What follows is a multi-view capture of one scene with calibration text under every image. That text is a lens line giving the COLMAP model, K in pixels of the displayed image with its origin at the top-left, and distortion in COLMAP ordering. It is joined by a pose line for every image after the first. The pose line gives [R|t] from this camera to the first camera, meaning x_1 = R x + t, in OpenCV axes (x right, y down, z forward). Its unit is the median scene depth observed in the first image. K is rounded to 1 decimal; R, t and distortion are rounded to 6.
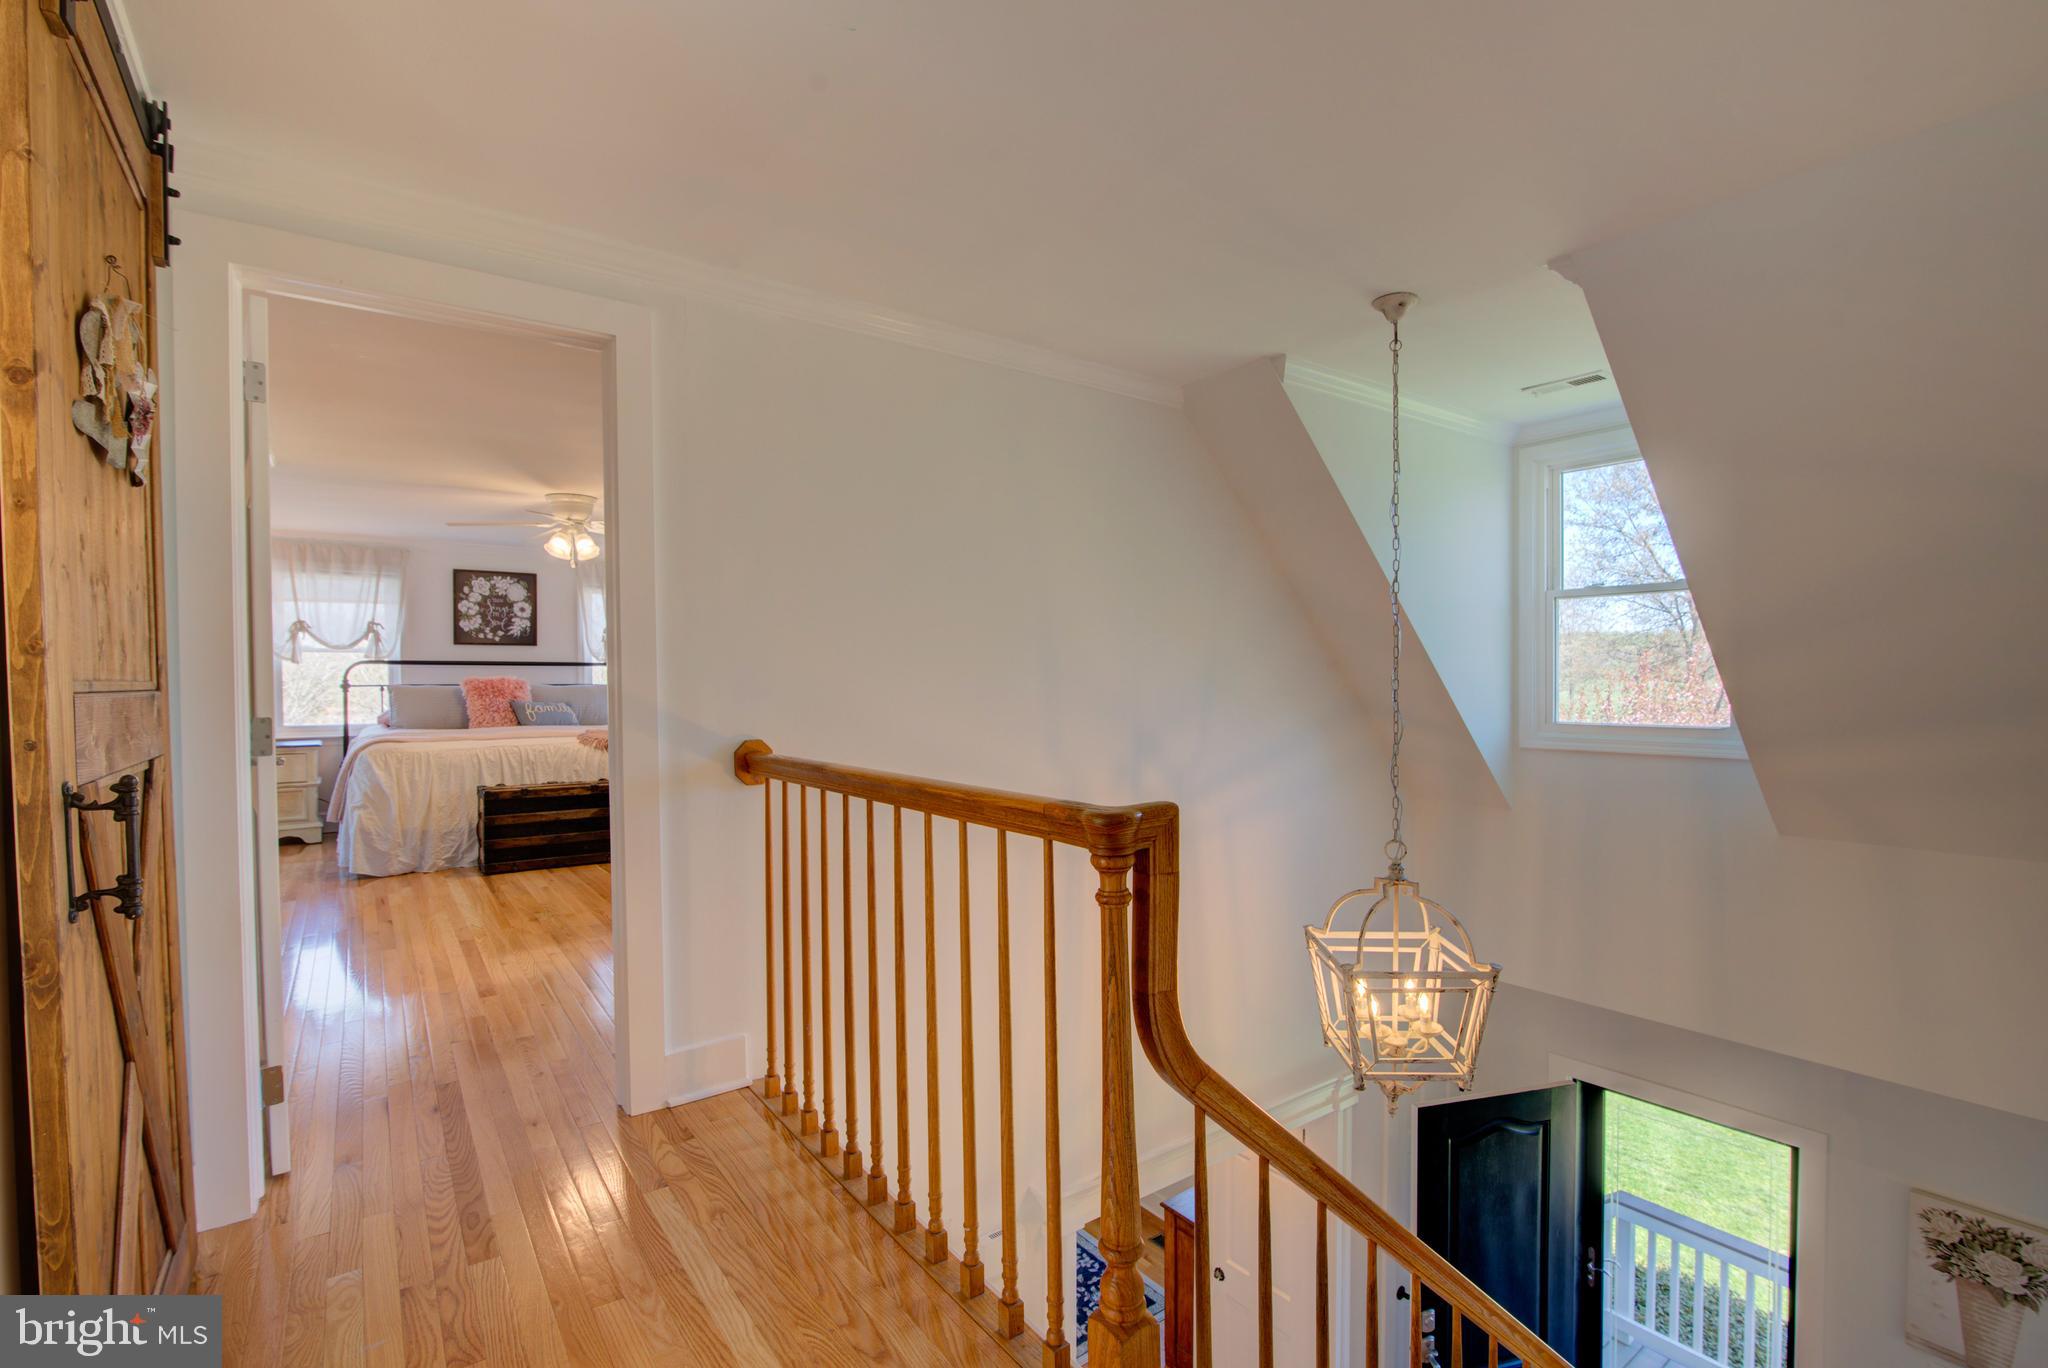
lens RADIAL K [[938.3, 0, 1025.1], [0, 938.3, 694.4], [0, 0, 1]] dist [-0.022131, 0.002980]
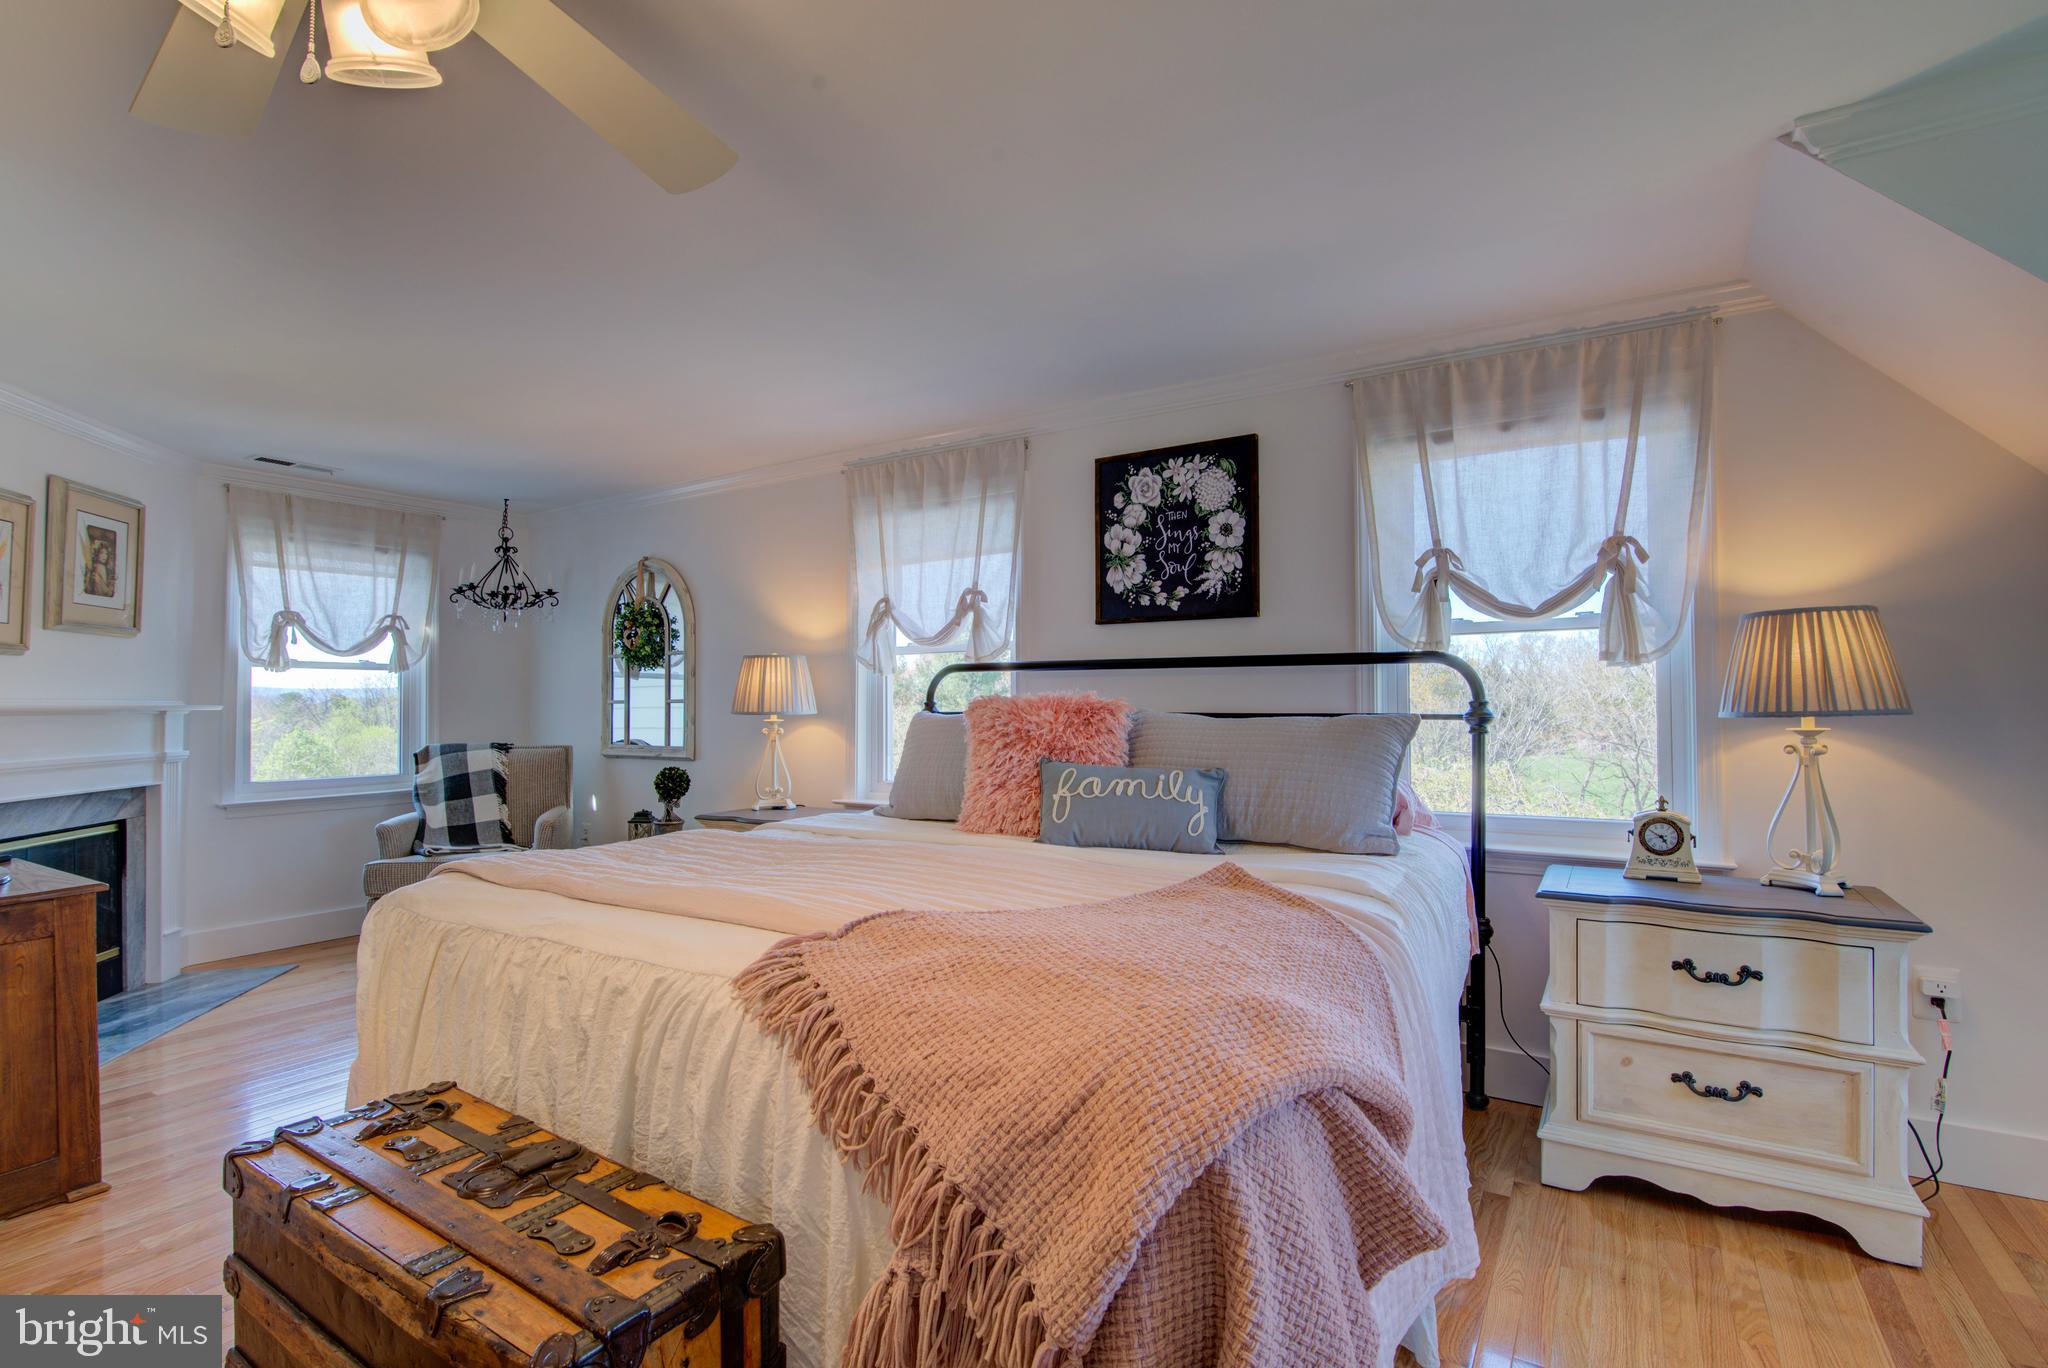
lens RADIAL K [[938.3, 0, 1025.1], [0, 938.3, 694.4], [0, 0, 1]] dist [-0.022131, 0.002980]
pose [[0.371684, -0.009565, -0.928310, -0.190960], [-0.013310, 0.999789, -0.015630, -0.011021], [0.928264, 0.018165, 0.371478, 0.763932]]
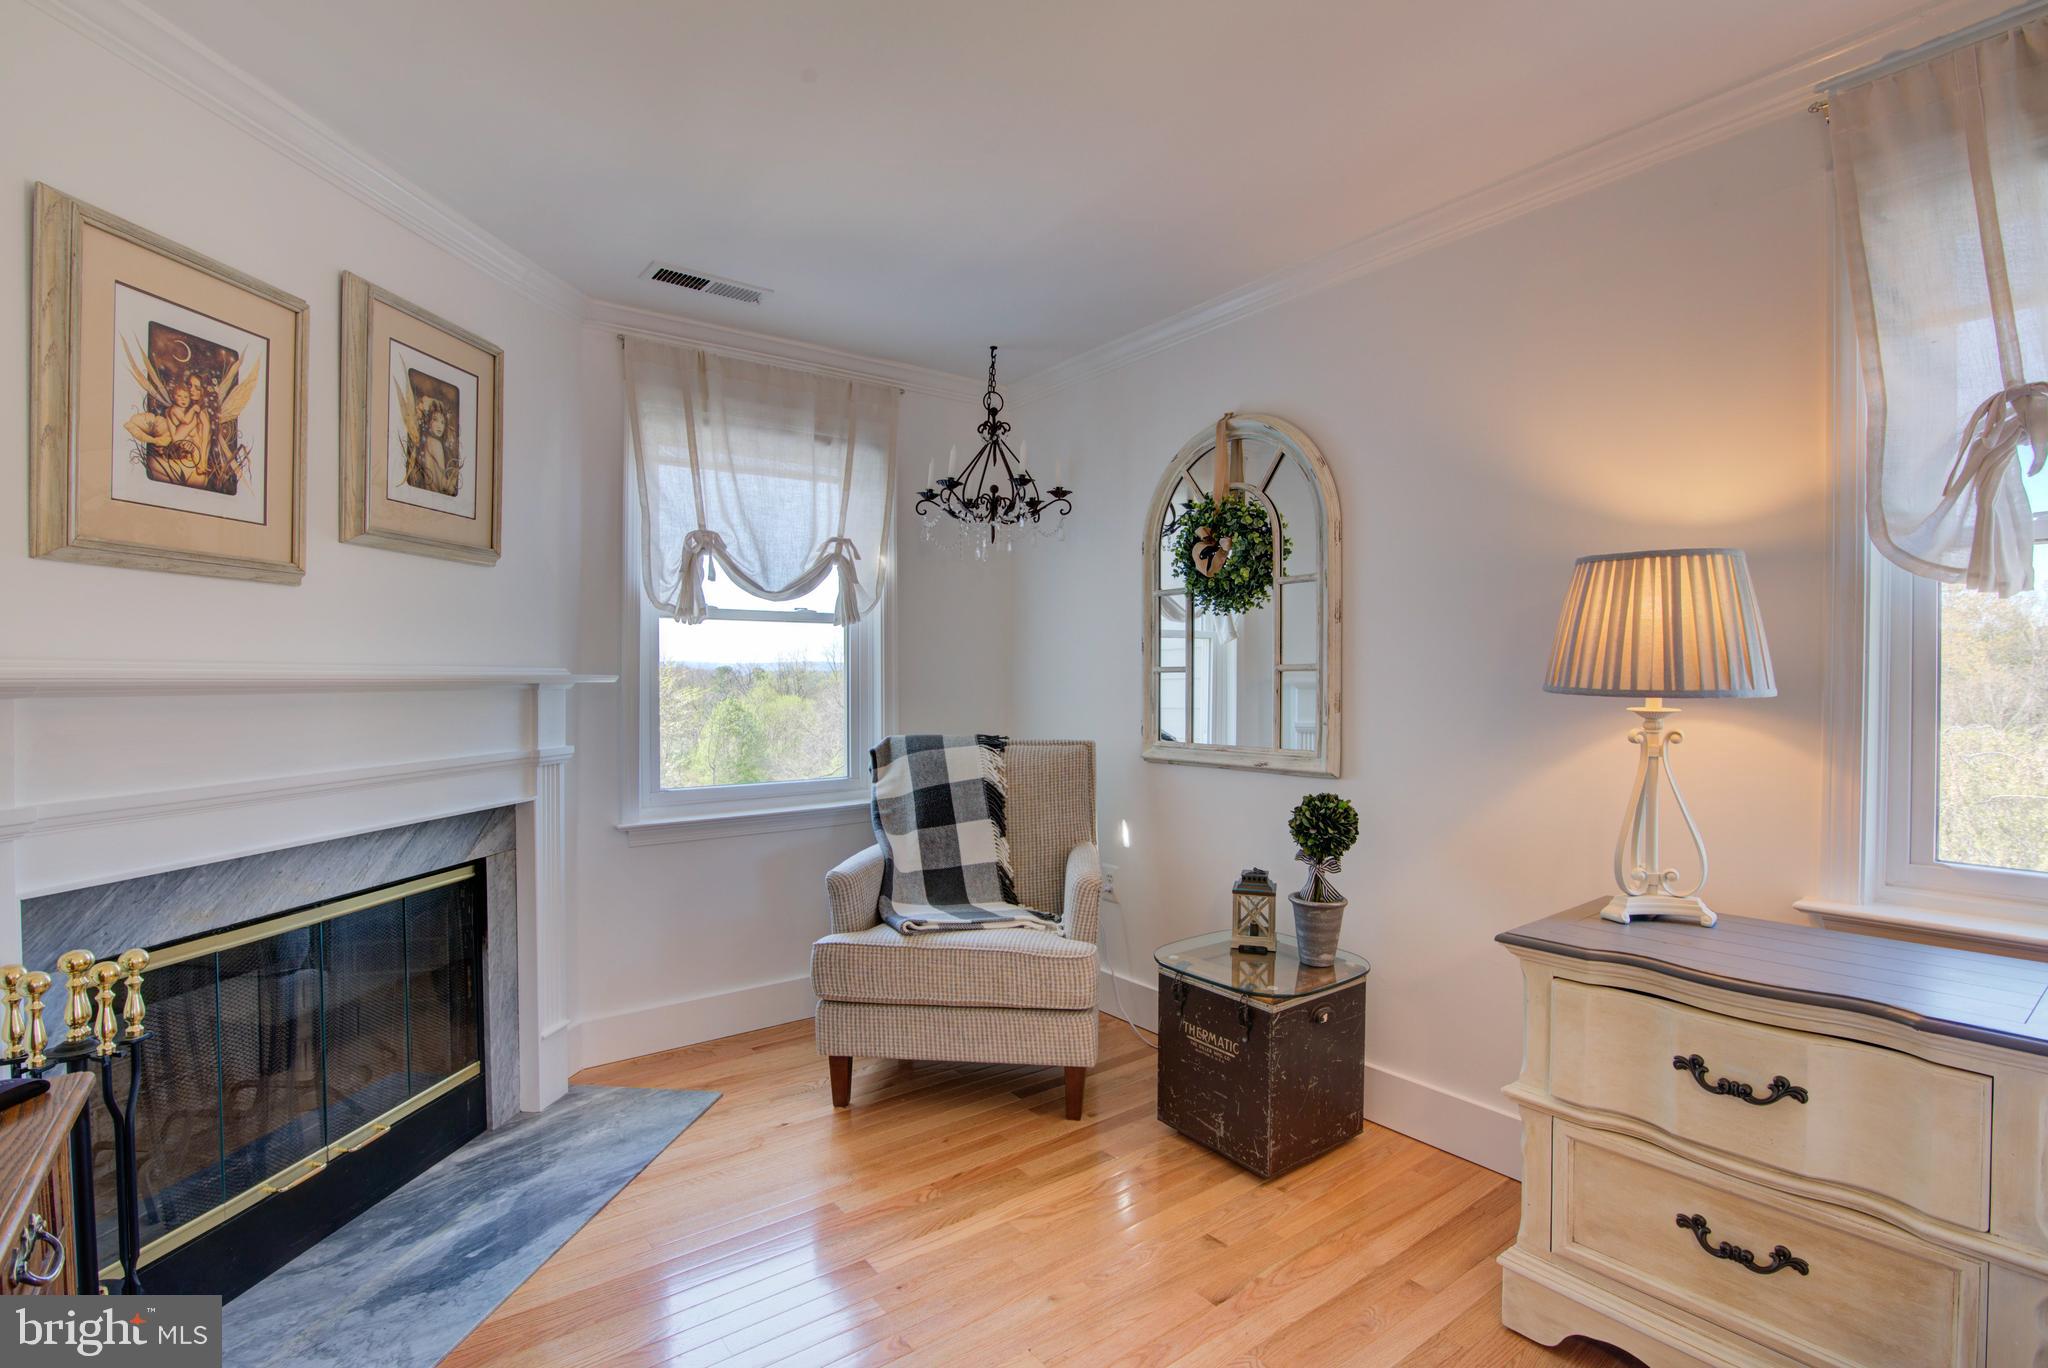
lens RADIAL K [[952.5, 0, 1022.7], [0, 952.5, 696.4], [0, 0, 1]] dist [-0.020667, 0.001003]
pose [[0.013017, 0.021420, -0.999686, -0.502979], [-0.014444, 0.999670, 0.021232, -0.008643], [0.999811, 0.014163, 0.013323, 0.677885]]
